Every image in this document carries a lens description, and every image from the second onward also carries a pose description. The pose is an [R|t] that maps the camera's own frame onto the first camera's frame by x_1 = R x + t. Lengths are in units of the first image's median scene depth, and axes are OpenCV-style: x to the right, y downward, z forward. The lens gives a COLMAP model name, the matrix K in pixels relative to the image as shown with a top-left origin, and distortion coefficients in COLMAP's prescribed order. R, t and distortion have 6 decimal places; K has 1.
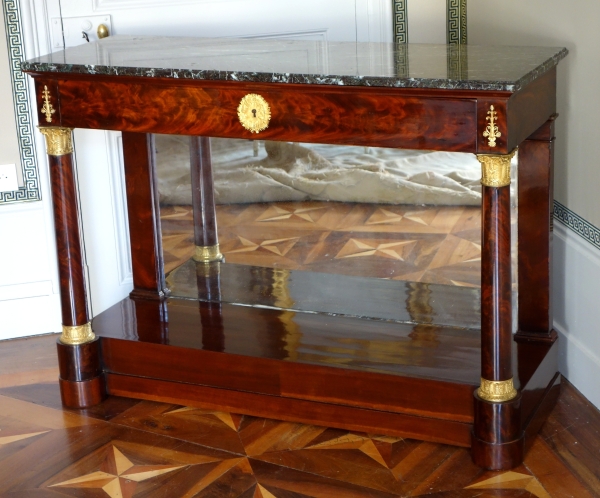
lens RADIAL K [[1362.9, 0, 301.8], [0, 1362.9, 247.7], [0, 0, 1]] dist [0.060709, 0.000000]
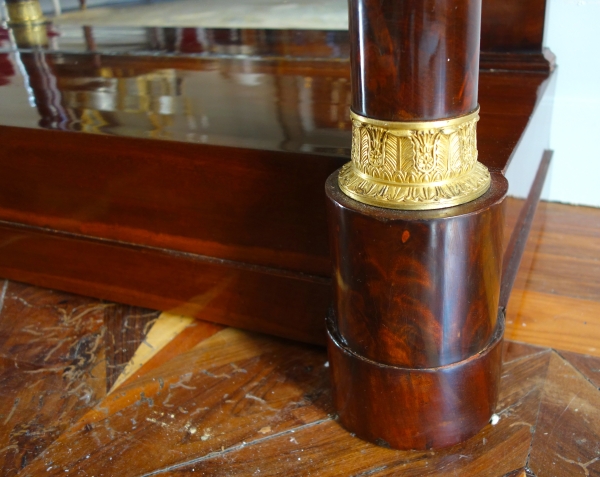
lens RADIAL K [[604.4, 0, 368.2], [0, 604.4, 258.6], [0, 0, 1]] dist [-0.018357, 0.000000]
pose [[0.998938, -0.009367, 0.045116, 0.124024], [0.001137, 0.983833, 0.179087, 0.097285], [-0.046064, -0.178845, 0.982798, 0.855275]]
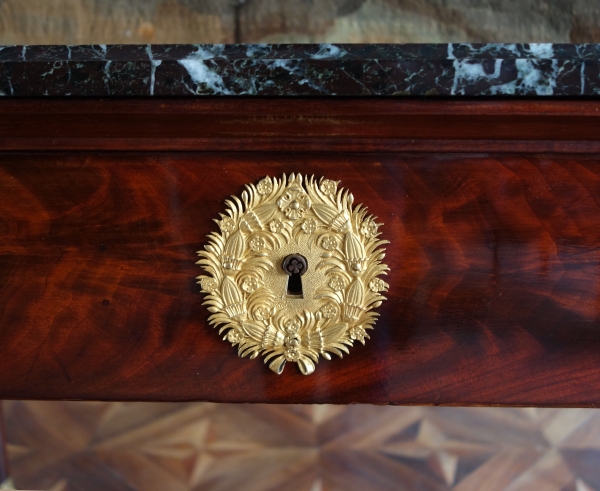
lens RADIAL K [[648.3, 0, 285.7], [0, 648.3, 233.2], [0, 0, 1]] dist [0.011745, 0.000000]
pose [[0.926309, -0.038857, 0.374755, -0.068320], [0.078188, 0.992839, -0.090320, -0.093411], [-0.368561, 0.112966, 0.922714, 0.886716]]
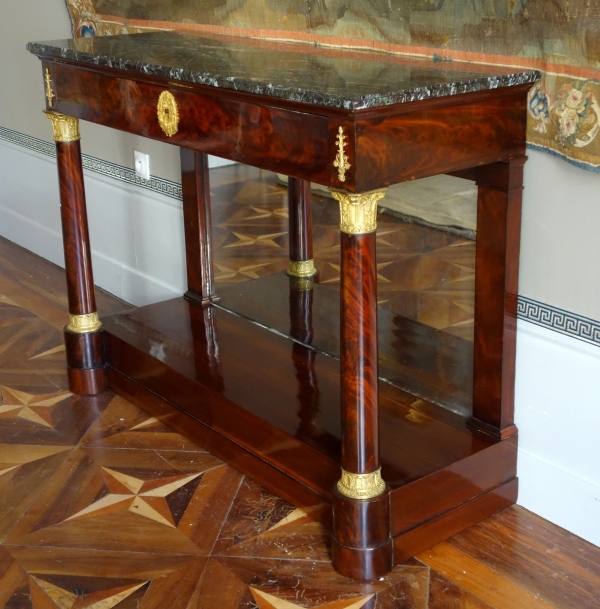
lens RADIAL K [[1084.4, 0, 300.3], [0, 1084.4, 315.8], [0, 0, 1]] dist [0.027868, 0.000000]
pose [[0.875692, 0.180754, -0.447763, 0.369218], [-0.151845, 0.983334, 0.099991, -0.051375], [0.458375, -0.019571, 0.888544, 0.397075]]
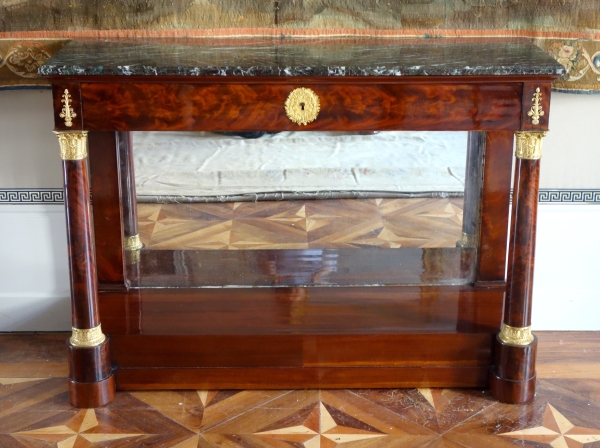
lens RADIAL K [[1078.1, 0, 304.7], [0, 1078.1, 230.0], [0, 0, 1]] dist [0.034679, 0.000000]
pose [[0.908534, -0.099266, 0.405848, -0.368638], [0.088146, 0.995042, 0.046051, -0.040524], [-0.408407, -0.006065, 0.912780, 0.232800]]
